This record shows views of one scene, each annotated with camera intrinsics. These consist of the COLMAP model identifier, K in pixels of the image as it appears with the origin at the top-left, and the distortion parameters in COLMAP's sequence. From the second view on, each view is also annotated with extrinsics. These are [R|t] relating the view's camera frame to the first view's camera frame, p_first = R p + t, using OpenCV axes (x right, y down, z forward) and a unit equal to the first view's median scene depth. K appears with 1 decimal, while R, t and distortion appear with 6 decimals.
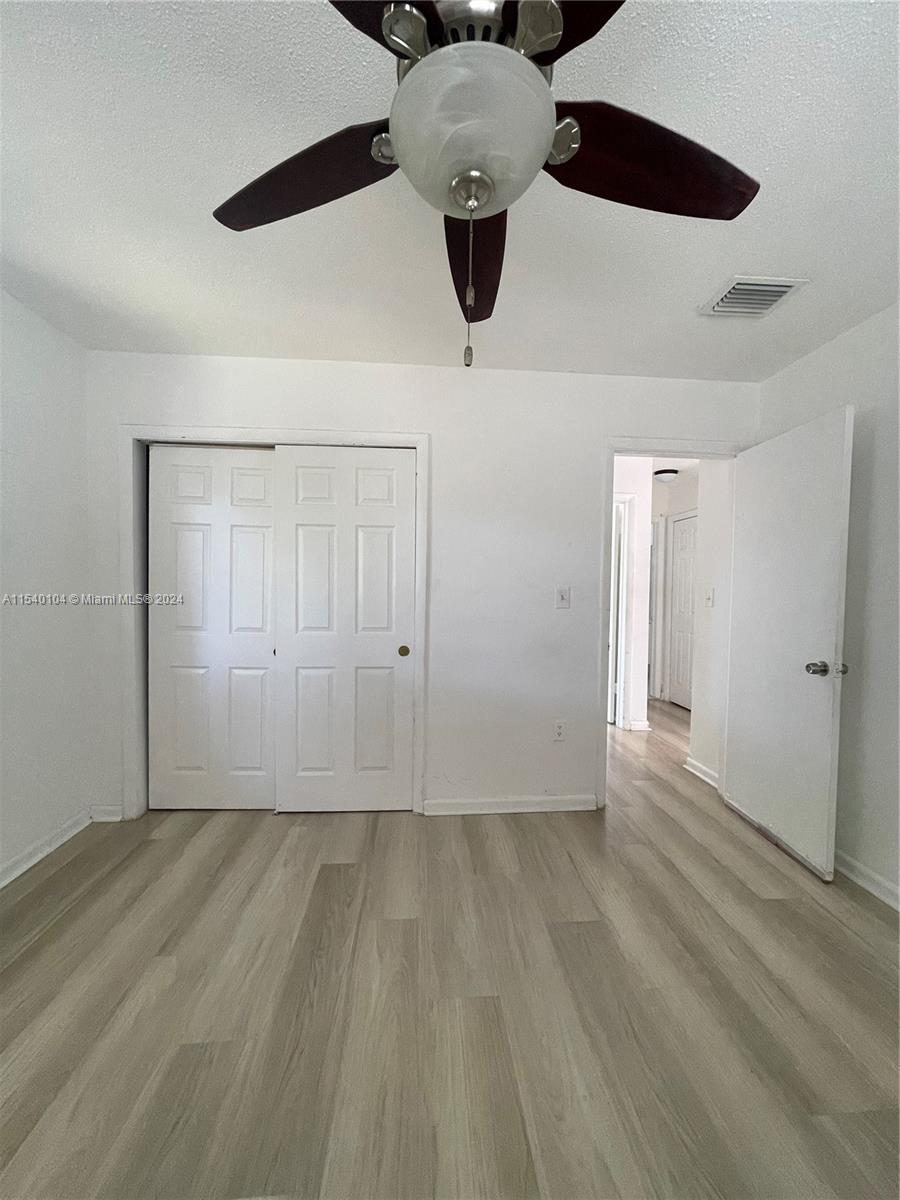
lens RADIAL K [[485.8, 0, 450.0], [0, 485.8, 600.0], [0, 0, 1]] dist [0.000520, 0.000068]
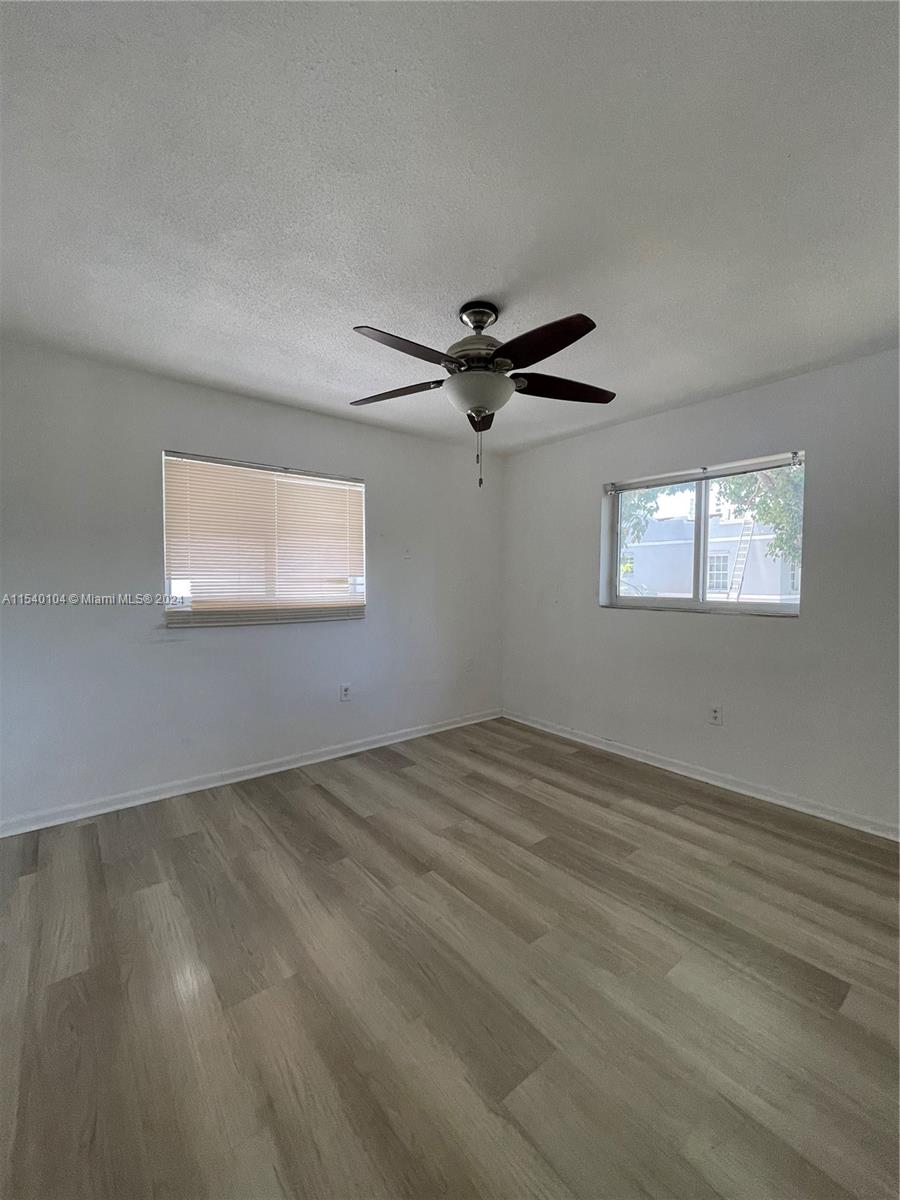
lens RADIAL K [[485.8, 0, 450.0], [0, 485.8, 600.0], [0, 0, 1]] dist [0.000520, 0.000068]
pose [[-0.820603, 0.002606, -0.571492, 0.938326], [-0.037518, 0.997587, 0.058421, -0.051090], [0.570266, 0.069382, -0.818525, 1.841148]]
